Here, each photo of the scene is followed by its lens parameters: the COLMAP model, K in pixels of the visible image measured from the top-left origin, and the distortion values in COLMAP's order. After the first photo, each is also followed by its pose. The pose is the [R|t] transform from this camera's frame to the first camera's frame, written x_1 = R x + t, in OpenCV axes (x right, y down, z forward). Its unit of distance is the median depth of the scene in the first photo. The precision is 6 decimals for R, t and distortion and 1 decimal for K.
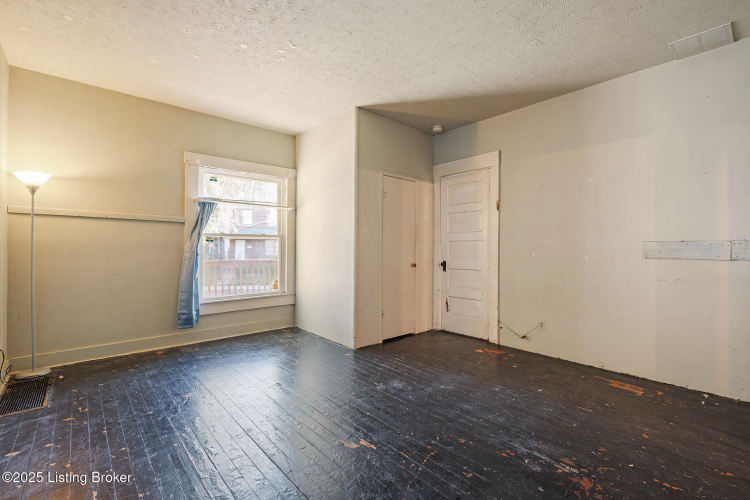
lens RADIAL K [[334.2, 0, 376.6], [0, 334.2, 251.3], [0, 0, 1]] dist [-0.000820, -0.000739]
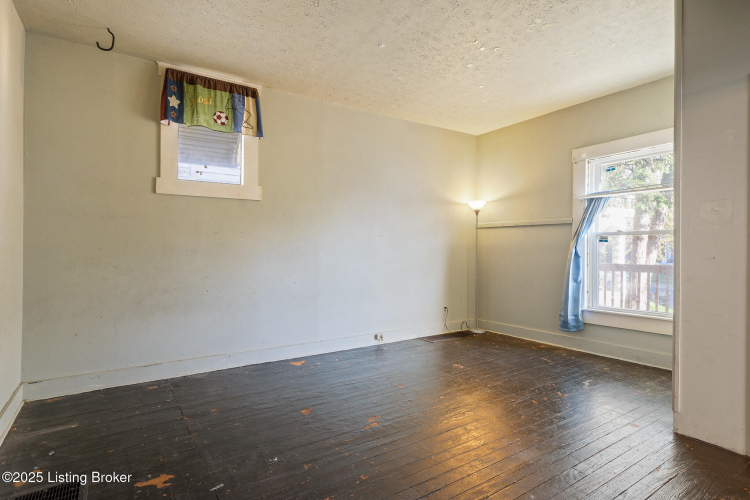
lens RADIAL K [[383.4, 0, 375.5], [0, 383.4, 250.2], [0, 0, 1]] dist [-0.002081, 0.000547]
pose [[-0.133939, -0.005904, -0.990972, 0.608974], [-0.010399, 0.999936, -0.004552, 0.003666], [0.990935, 0.009695, -0.133991, 0.587754]]
